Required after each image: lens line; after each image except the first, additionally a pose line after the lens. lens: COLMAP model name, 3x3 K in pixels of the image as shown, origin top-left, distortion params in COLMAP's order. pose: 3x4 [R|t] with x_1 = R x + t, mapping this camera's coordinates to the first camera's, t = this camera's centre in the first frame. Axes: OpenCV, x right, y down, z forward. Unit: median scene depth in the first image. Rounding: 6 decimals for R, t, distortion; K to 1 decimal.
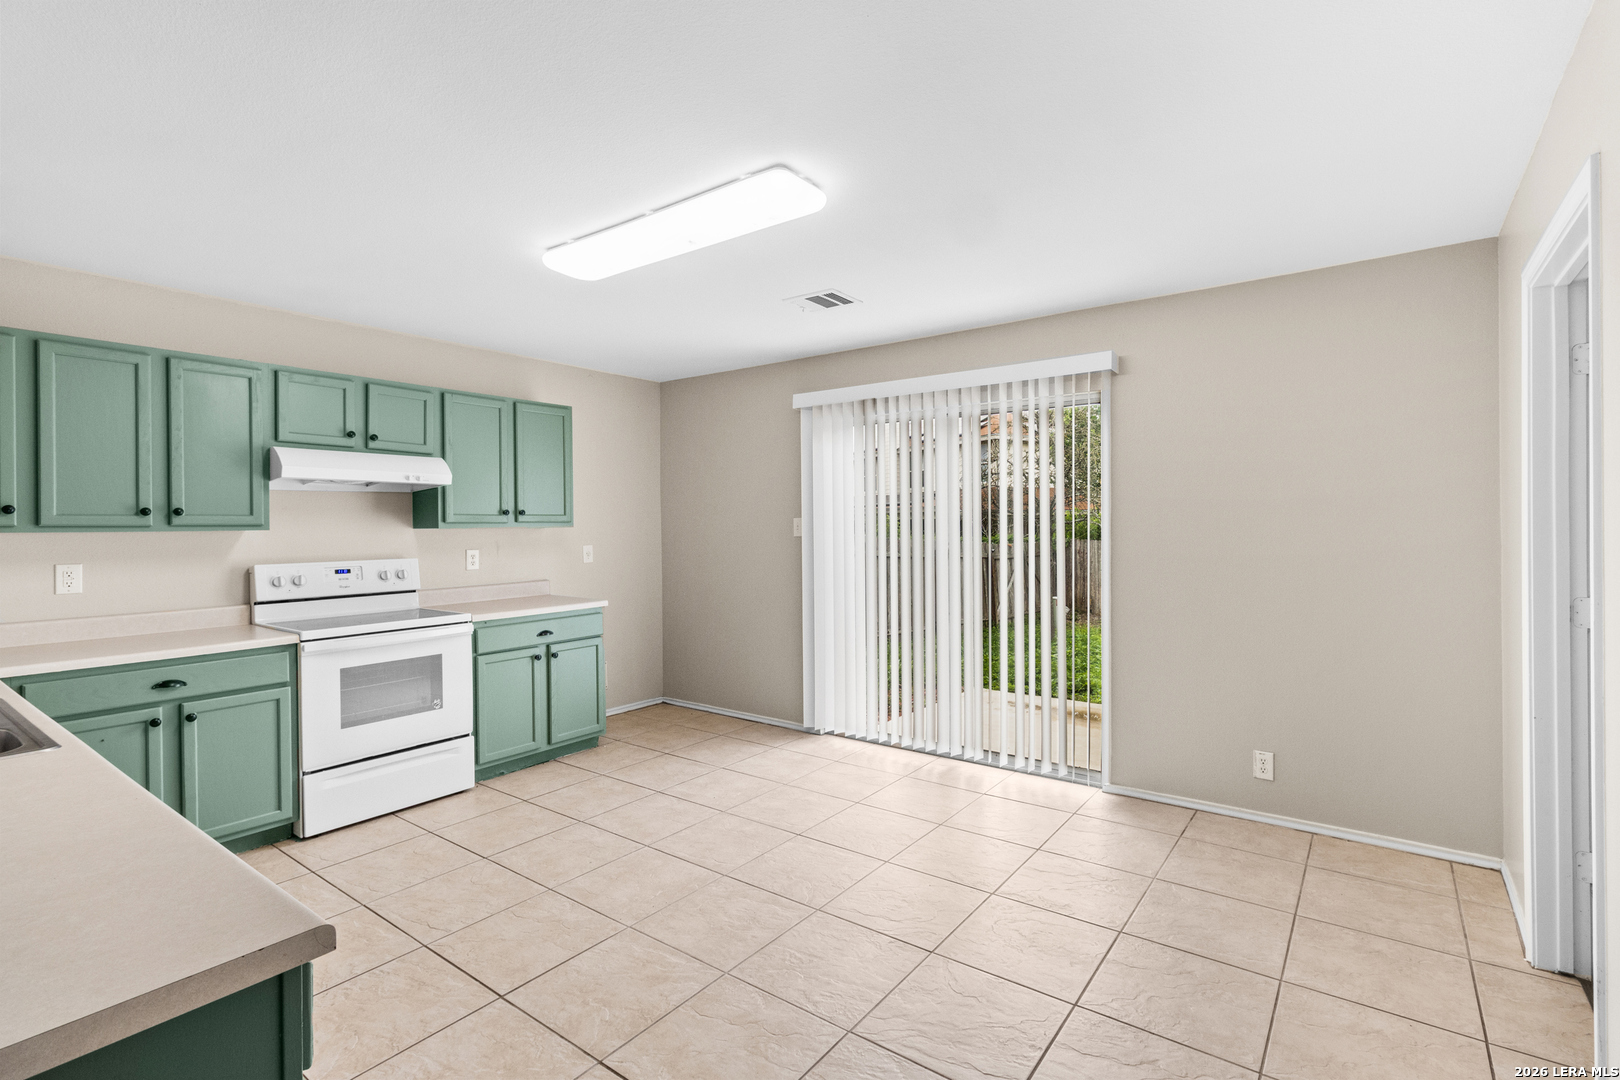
lens RADIAL K [[757.1, 0, 820.9], [0, 757.1, 528.3], [0, 0, 1]] dist [0.004541, 0.003712]
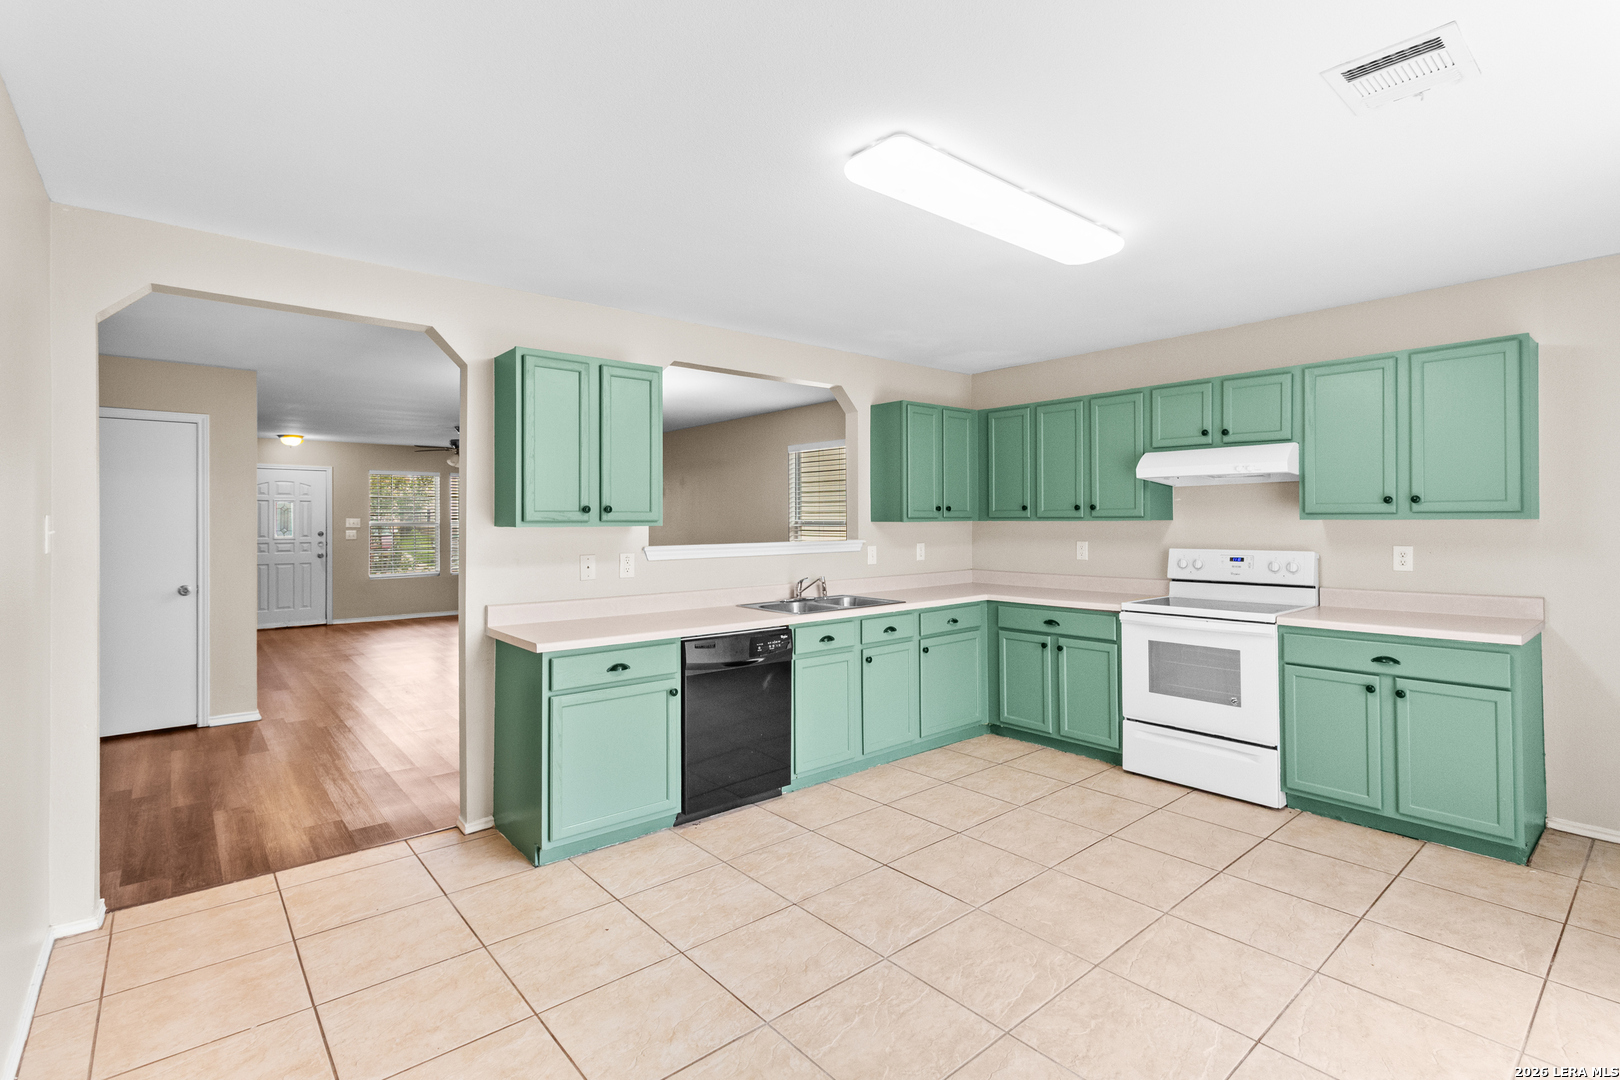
lens RADIAL K [[757.1, 0, 842.3], [0, 757.1, 522.2], [0, 0, 1]] dist [0.004541, 0.003712]
pose [[-0.200940, 0.014406, -0.979498, 0.558310], [0.004592, 0.999895, 0.013763, -0.013182], [0.979593, -0.001733, -0.200985, 0.723670]]
